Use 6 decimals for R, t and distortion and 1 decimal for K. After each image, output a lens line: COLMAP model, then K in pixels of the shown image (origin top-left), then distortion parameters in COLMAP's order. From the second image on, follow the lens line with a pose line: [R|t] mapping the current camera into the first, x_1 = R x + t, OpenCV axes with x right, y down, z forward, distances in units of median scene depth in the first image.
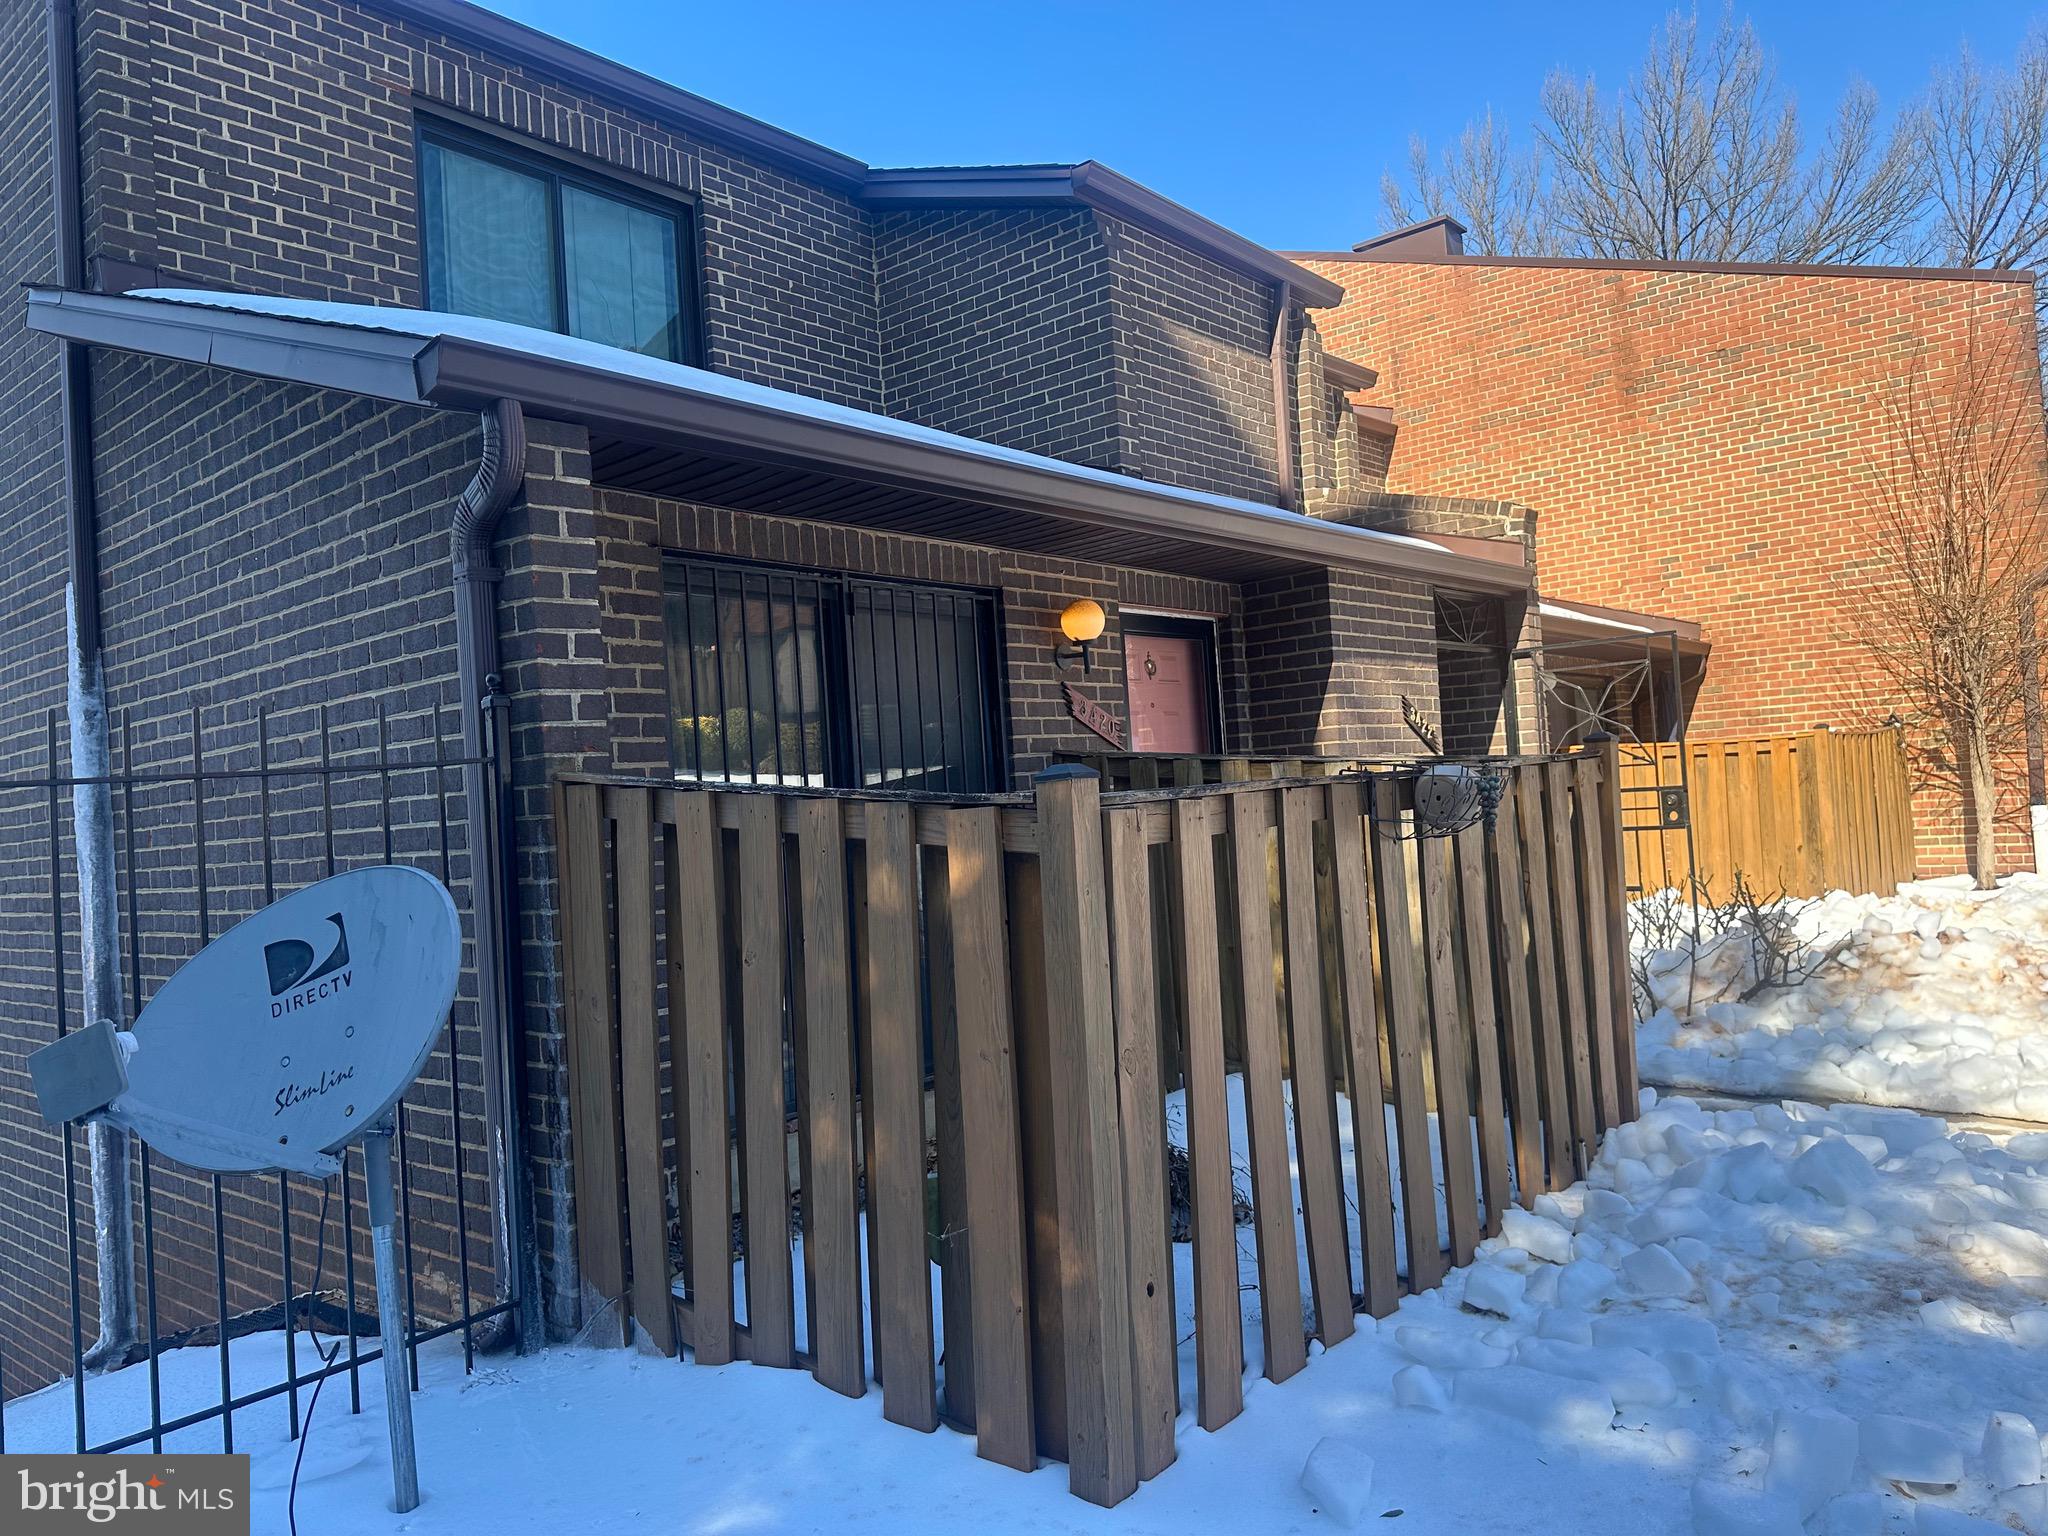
lens RADIAL K [[1438.2, 0, 1022.5], [0, 1438.2, 765.4], [0, 0, 1]] dist [0.068470, -0.030966]
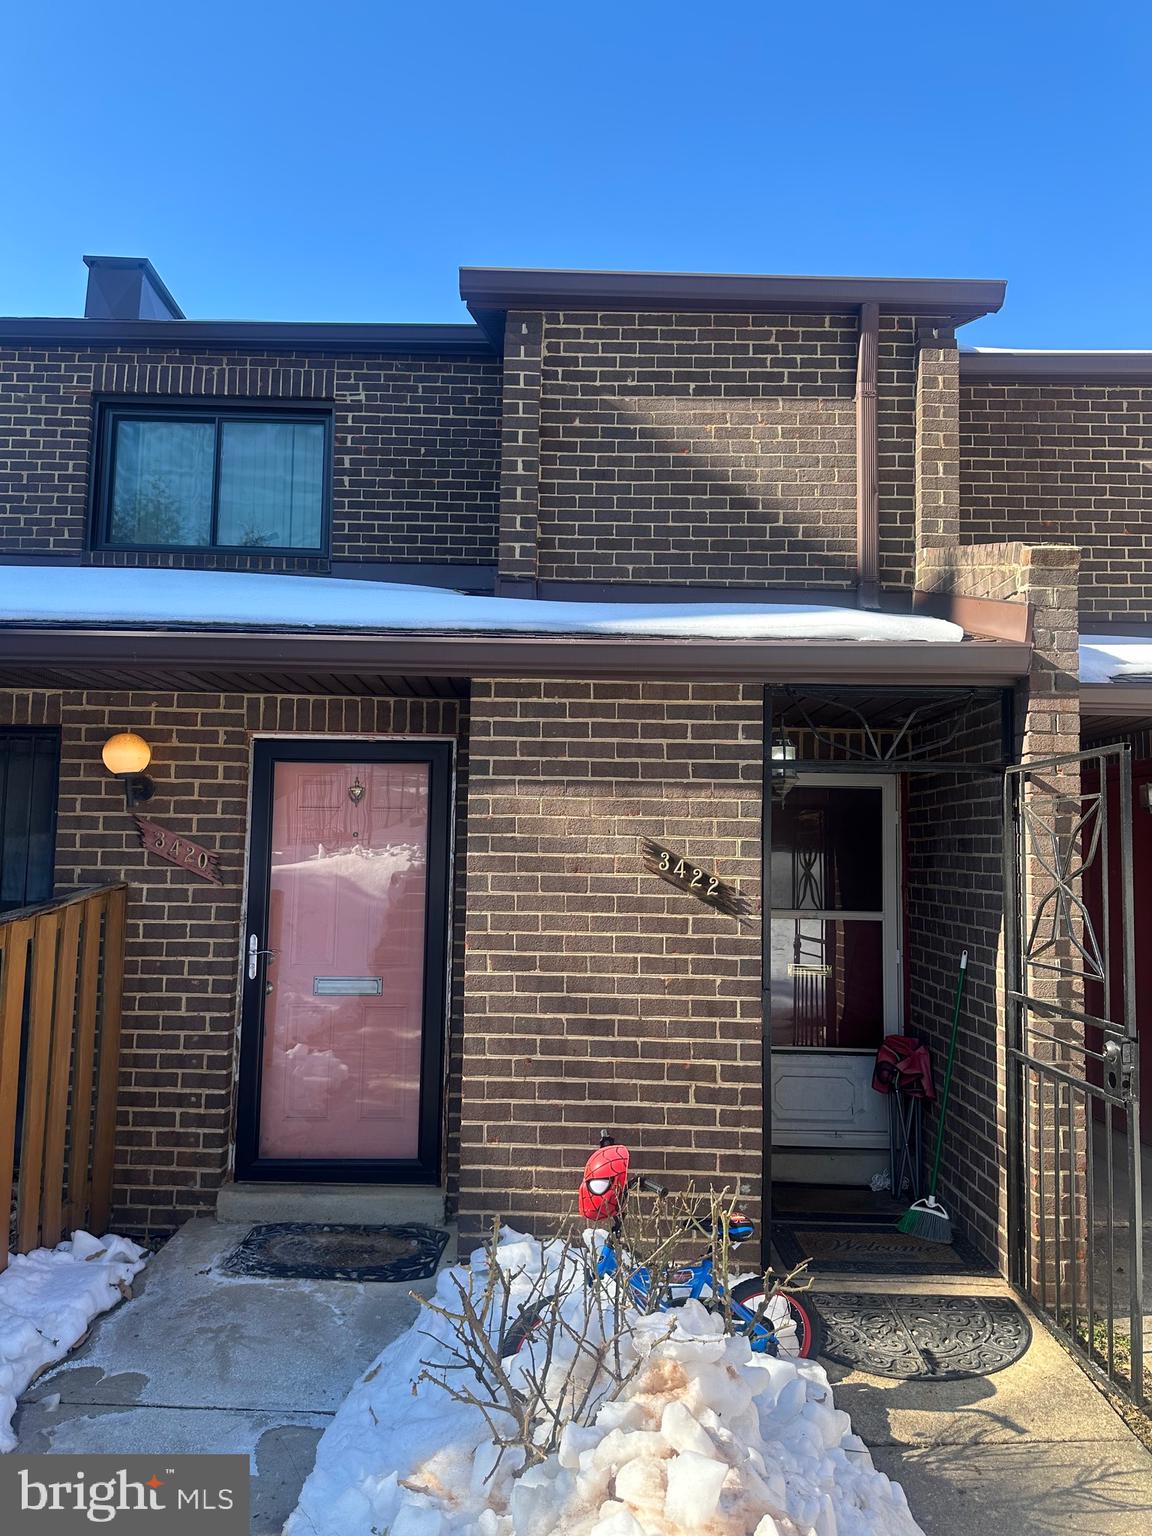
lens RADIAL K [[1078.6, 0, 582.4], [0, 1078.6, 778.6], [0, 0, 1]] dist [0.068470, -0.030966]
pose [[0.646969, 0.013448, -0.762398, 0.638143], [-0.033150, 0.999395, -0.010503, -0.066766], [0.761795, 0.032068, 0.647023, 0.579721]]
